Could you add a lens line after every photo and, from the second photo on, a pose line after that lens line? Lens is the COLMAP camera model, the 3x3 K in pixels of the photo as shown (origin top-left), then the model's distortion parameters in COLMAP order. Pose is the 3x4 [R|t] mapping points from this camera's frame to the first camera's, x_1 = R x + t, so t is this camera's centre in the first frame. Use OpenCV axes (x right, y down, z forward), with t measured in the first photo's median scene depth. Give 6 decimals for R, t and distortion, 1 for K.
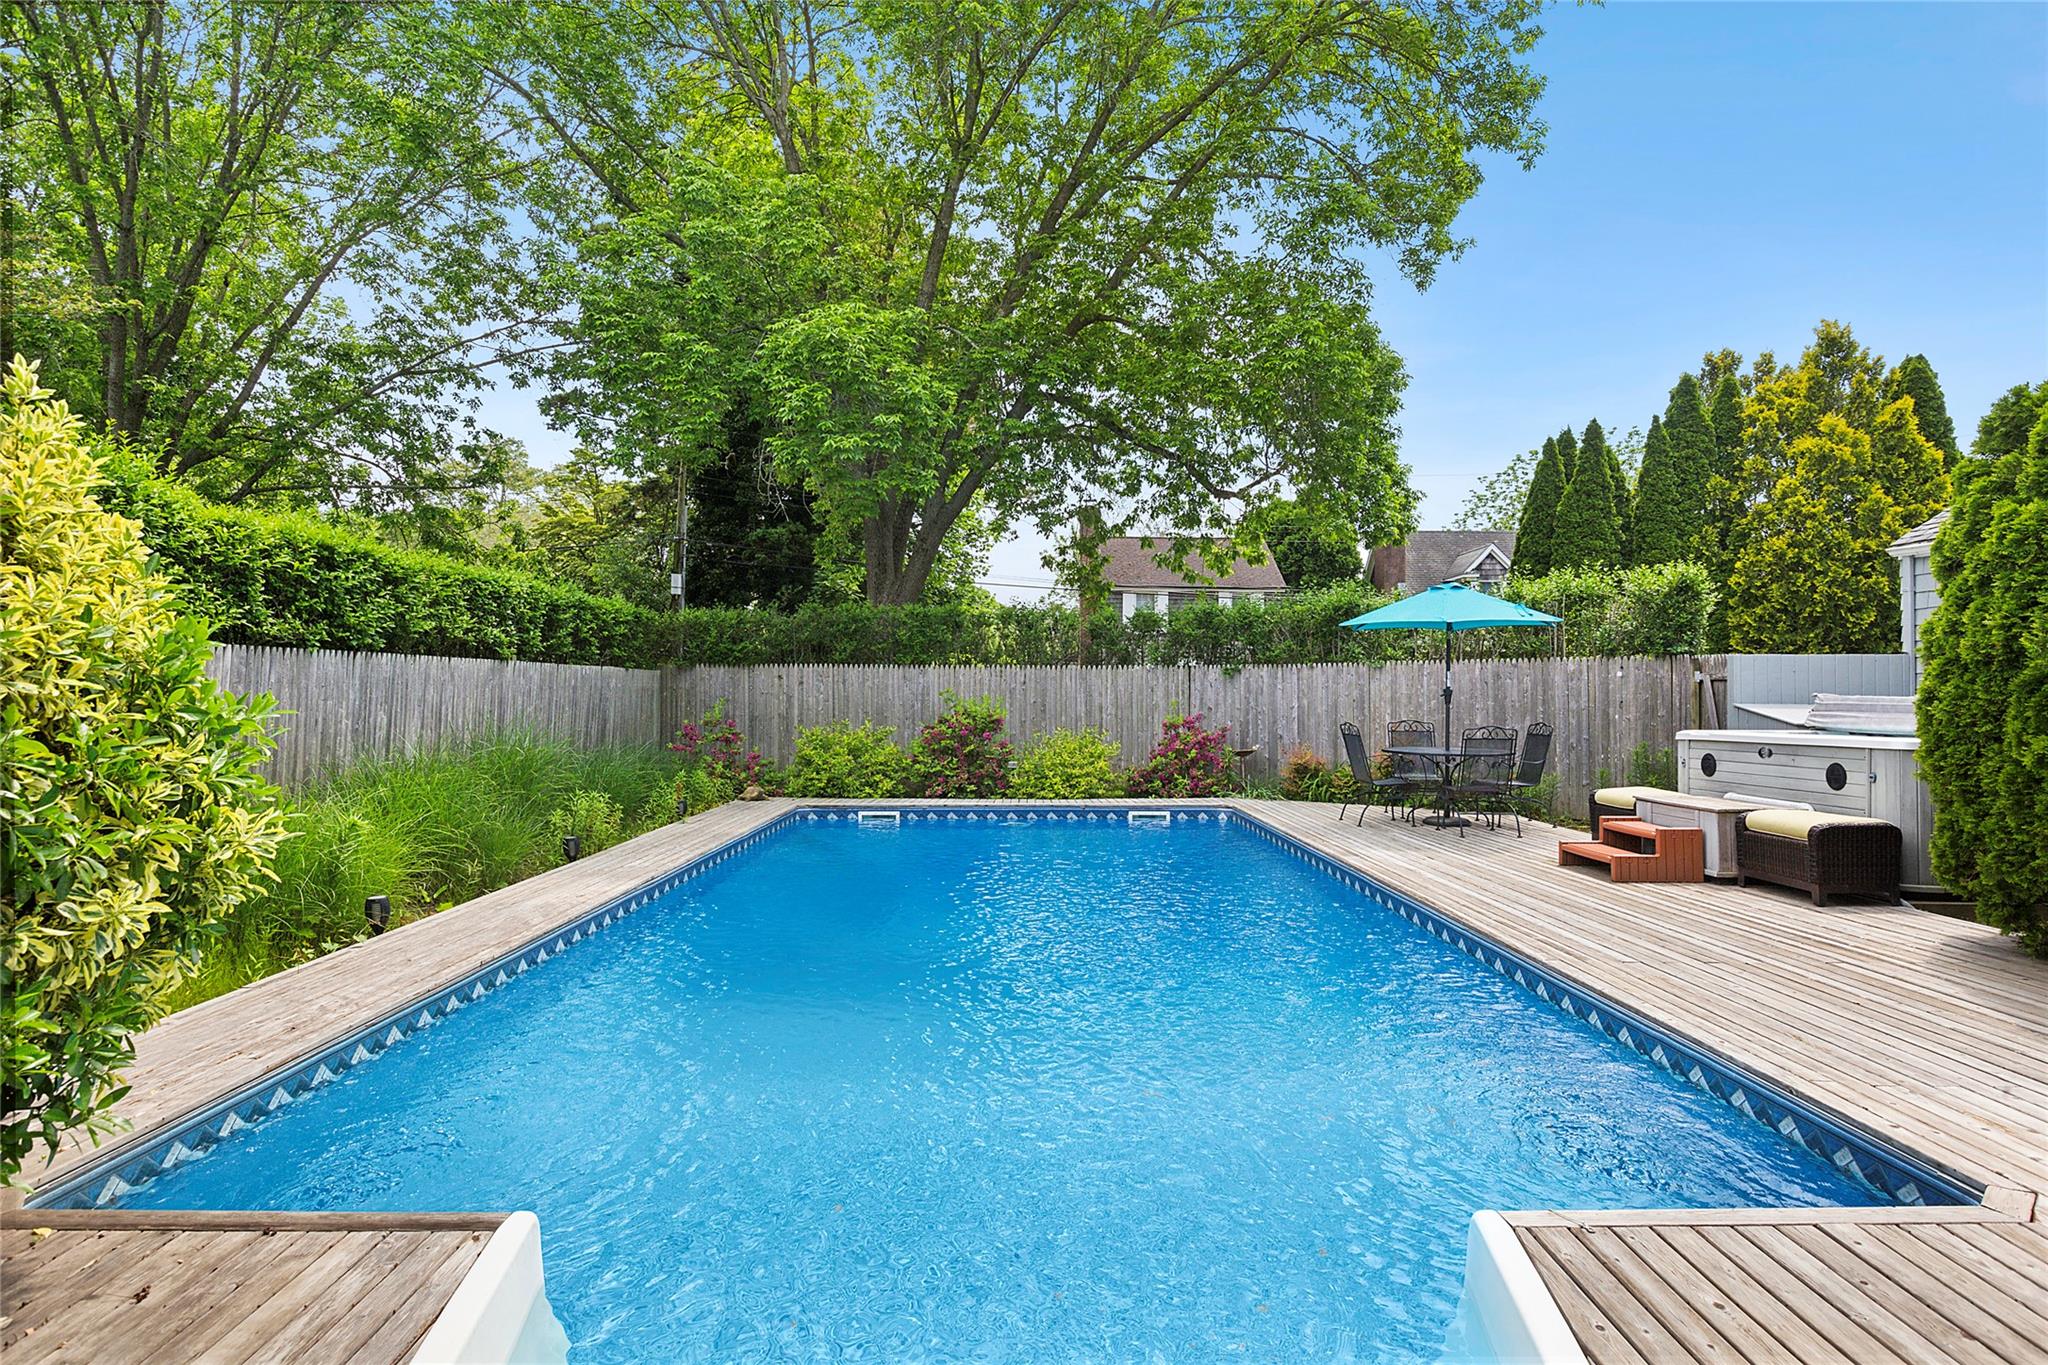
lens RADIAL K [[1129.7, 0, 1029.2], [0, 1129.7, 684.0], [0, 0, 1]] dist [-0.001563, -0.000295]
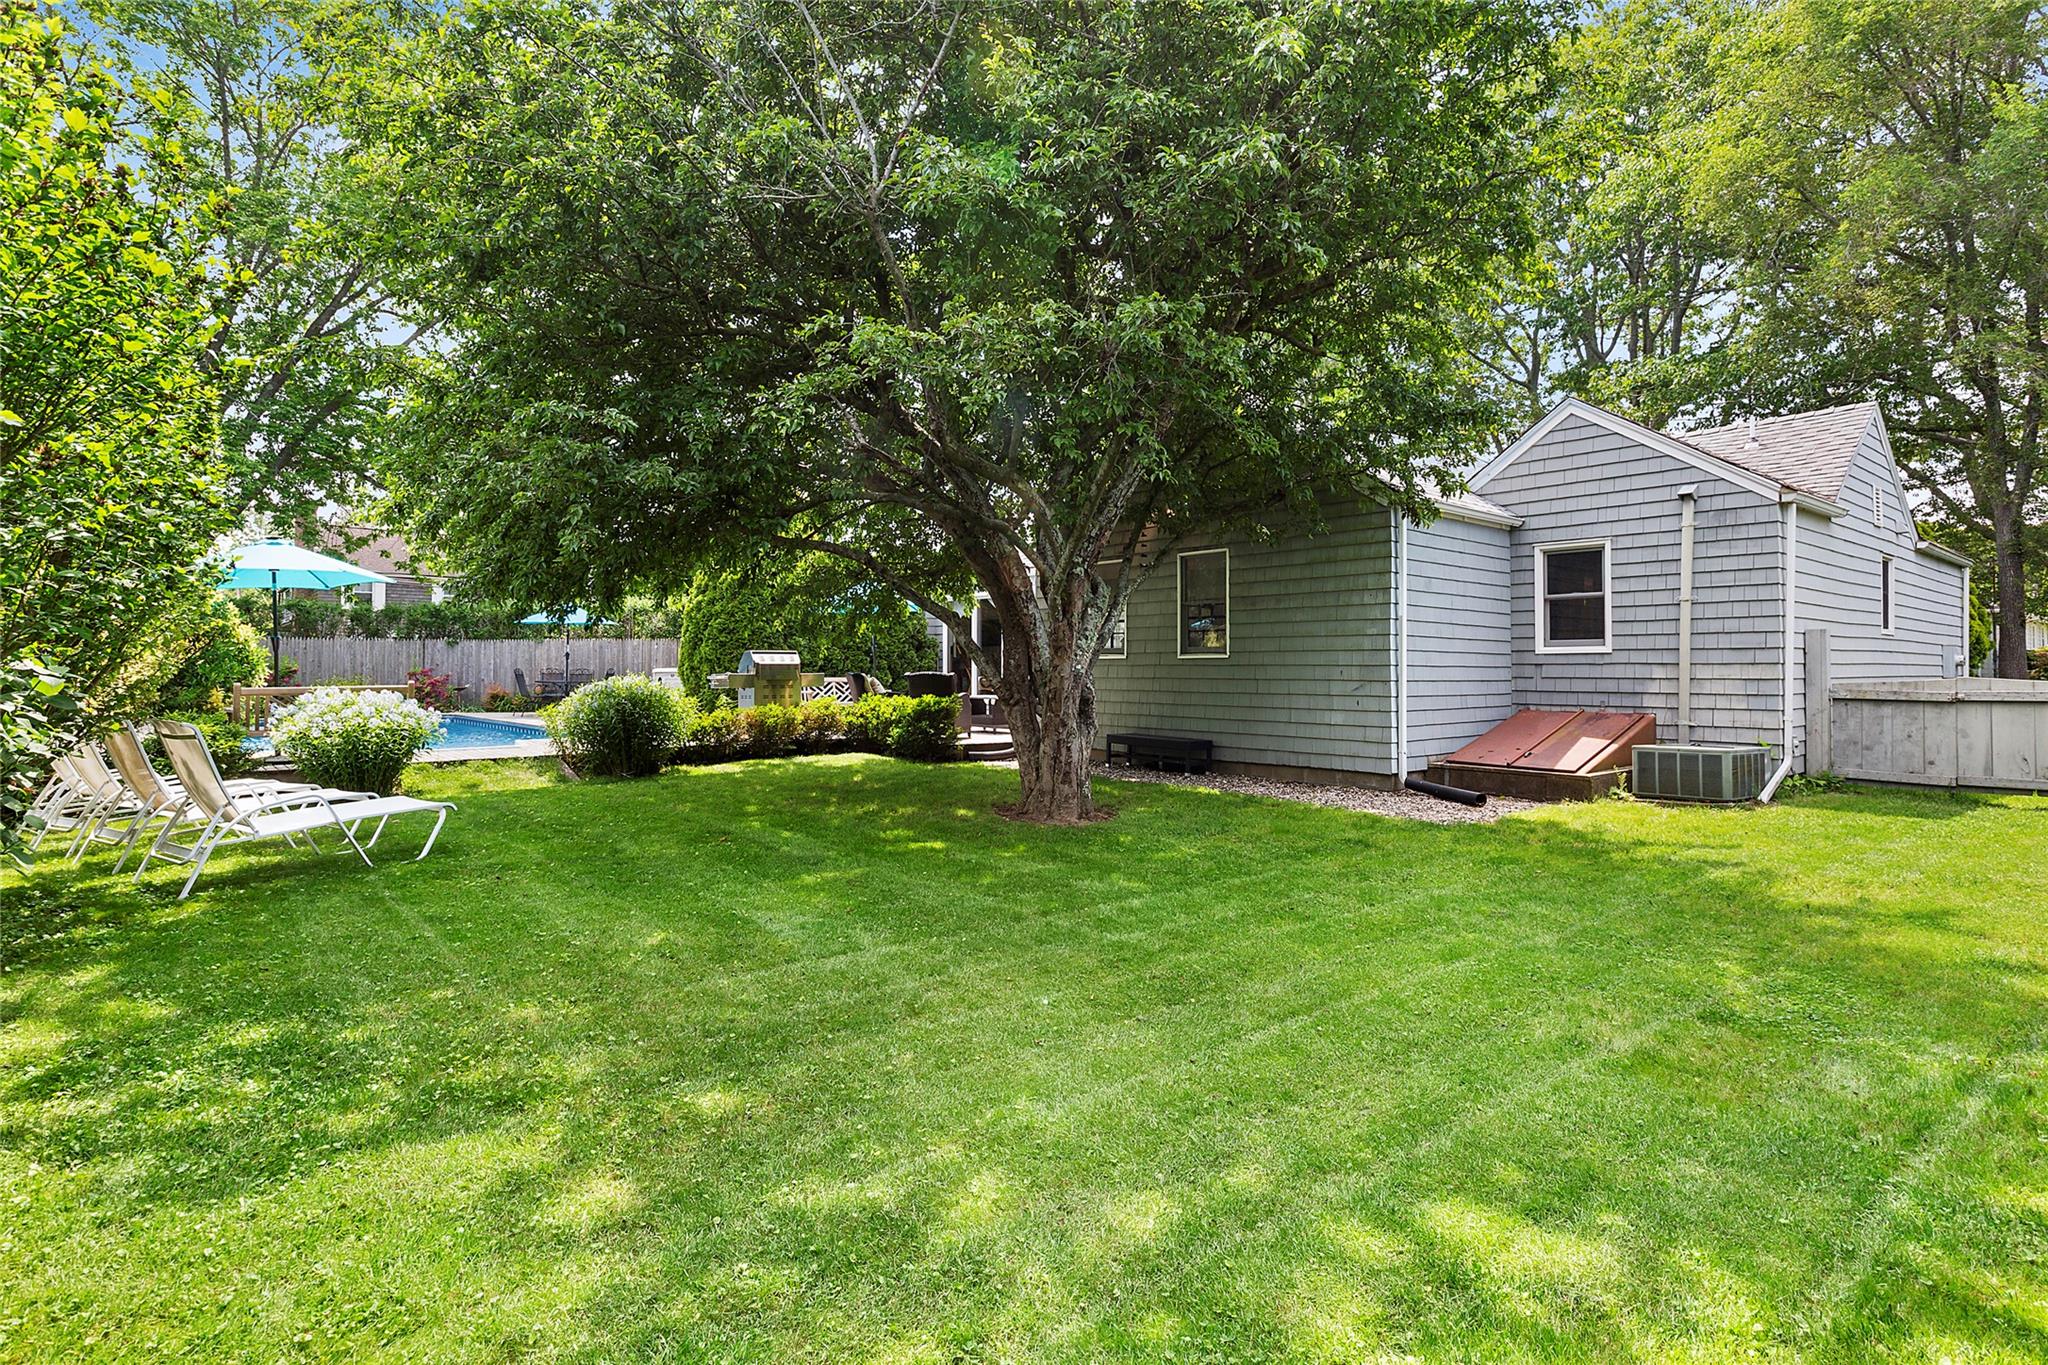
lens RADIAL K [[1035.2, 0, 1026.8], [0, 1035.2, 674.6], [0, 0, 1]] dist [0.000885, 0.000067]
pose [[0.771232, -0.002922, 0.636547, -0.238687], [-0.007888, 0.999869, 0.014147, 0.012093], [-0.636505, -0.015932, 0.771108, -1.234081]]
